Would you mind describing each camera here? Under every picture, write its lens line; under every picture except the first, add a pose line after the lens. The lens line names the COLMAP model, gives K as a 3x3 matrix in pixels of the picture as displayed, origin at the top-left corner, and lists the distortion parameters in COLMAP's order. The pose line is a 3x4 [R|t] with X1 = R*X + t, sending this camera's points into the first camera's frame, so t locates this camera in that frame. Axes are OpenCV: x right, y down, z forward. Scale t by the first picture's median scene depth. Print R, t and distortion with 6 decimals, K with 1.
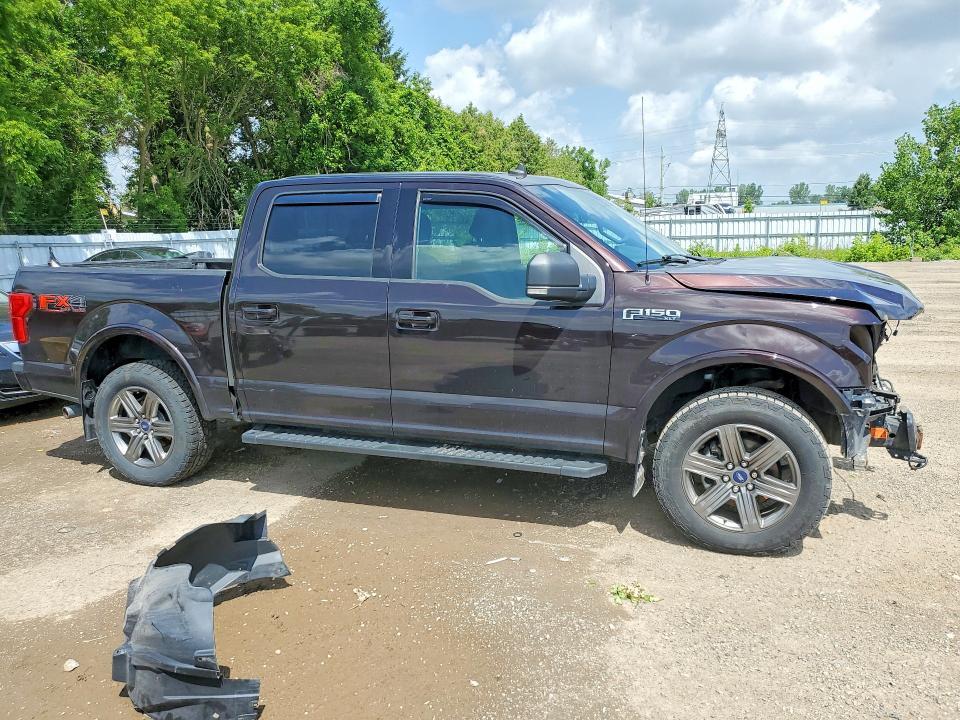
lens RADIAL K [[736.4, 0, 480.4], [0, 736.4, 370.3], [0, 0, 1]] dist [0.009195, 0.002680]
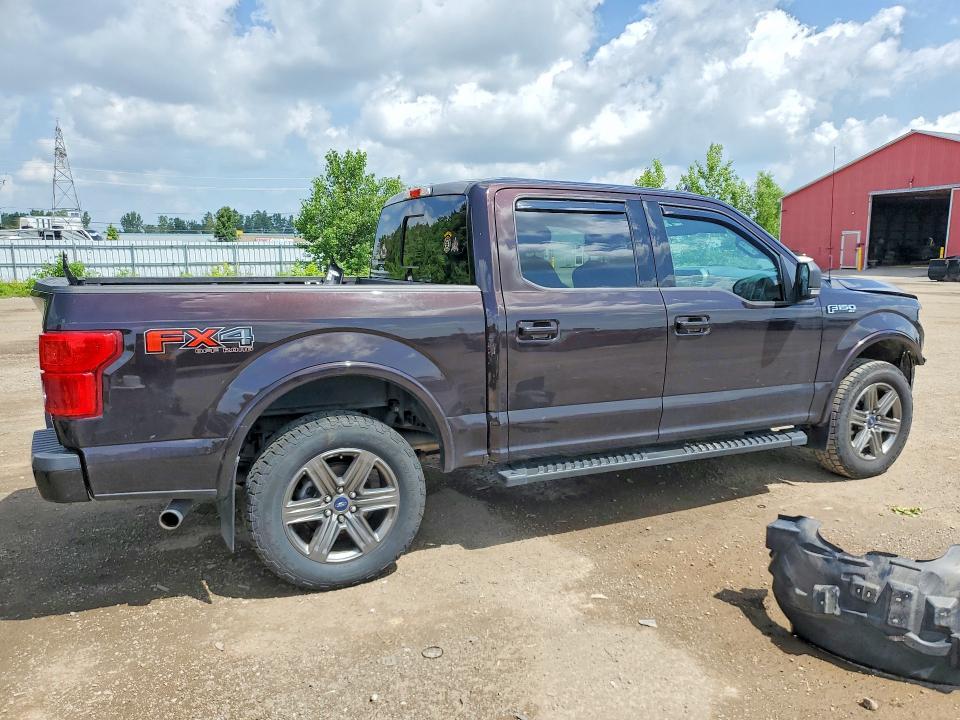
lens RADIAL K [[777.0, 0, 478.5], [0, 777.0, 351.0], [0, 0, 1]] dist [0.004078, 0.006399]
pose [[0.687025, -0.072960, 0.722962, -0.096079], [0.124509, 0.992051, -0.018204, -0.004334], [-0.715887, 0.102522, 0.690648, 0.039932]]
